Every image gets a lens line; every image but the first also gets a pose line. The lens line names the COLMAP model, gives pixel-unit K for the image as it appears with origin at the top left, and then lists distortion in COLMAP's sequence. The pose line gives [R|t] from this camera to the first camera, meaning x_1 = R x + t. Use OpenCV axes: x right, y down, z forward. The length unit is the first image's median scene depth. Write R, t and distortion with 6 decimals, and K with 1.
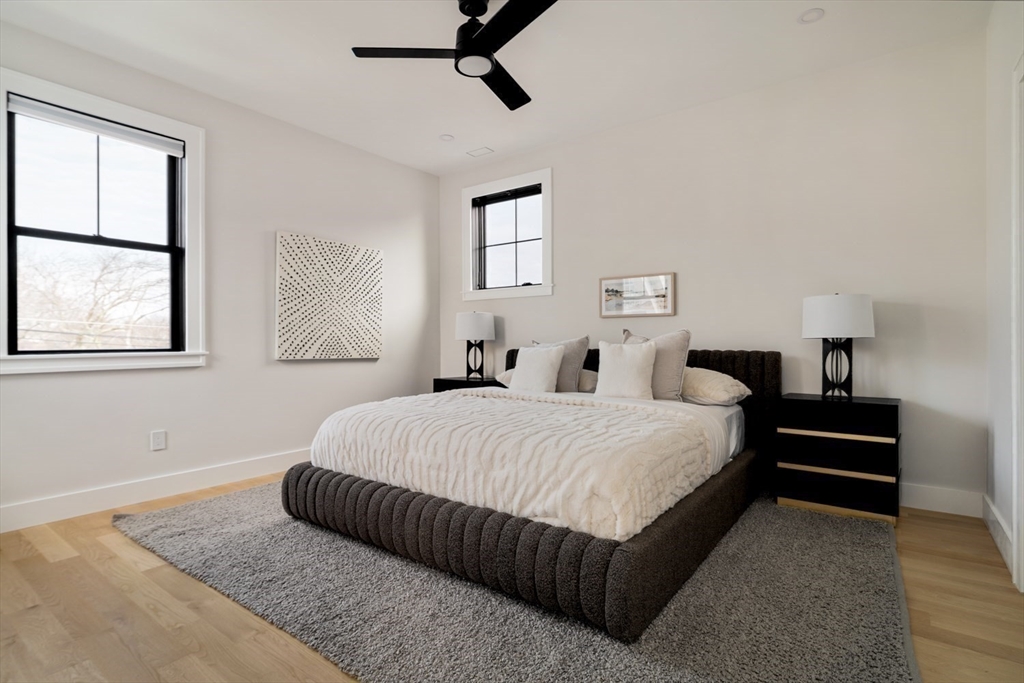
lens RADIAL K [[494.0, 0, 515.4], [0, 494.0, 329.1], [0, 0, 1]] dist [-0.003474, -0.000139]
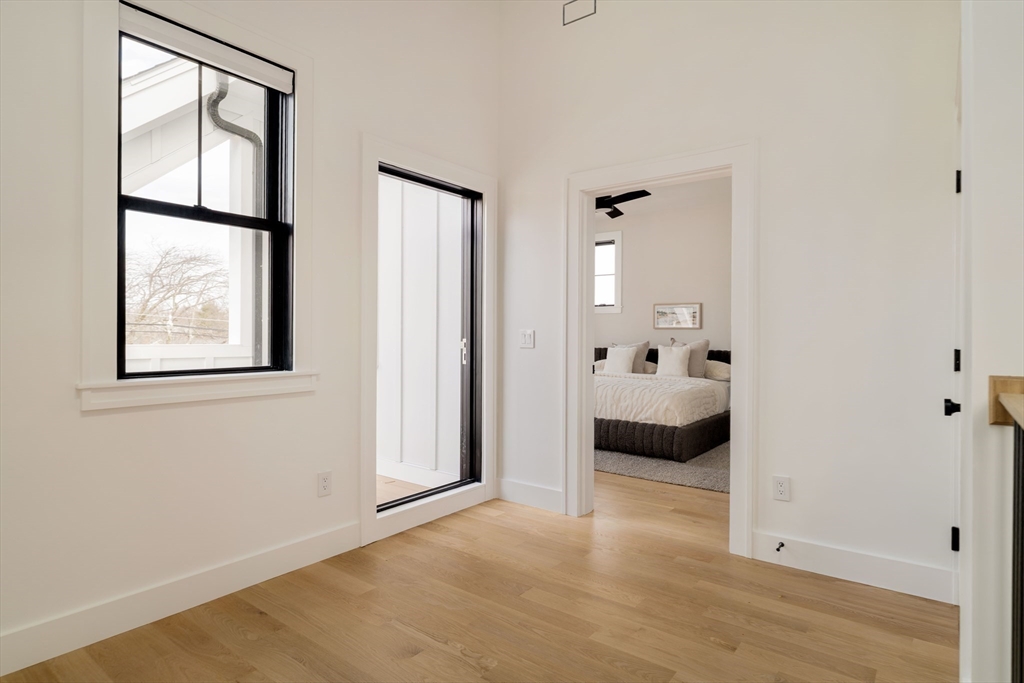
lens RADIAL K [[557.3, 0, 510.6], [0, 557.3, 320.6], [0, 0, 1]] dist [0.001179, 0.000072]
pose [[0.999798, 0.009402, -0.017782, -0.353432], [-0.009357, 0.999953, 0.002628, -0.068885], [0.017806, -0.002461, 0.999838, -1.102883]]
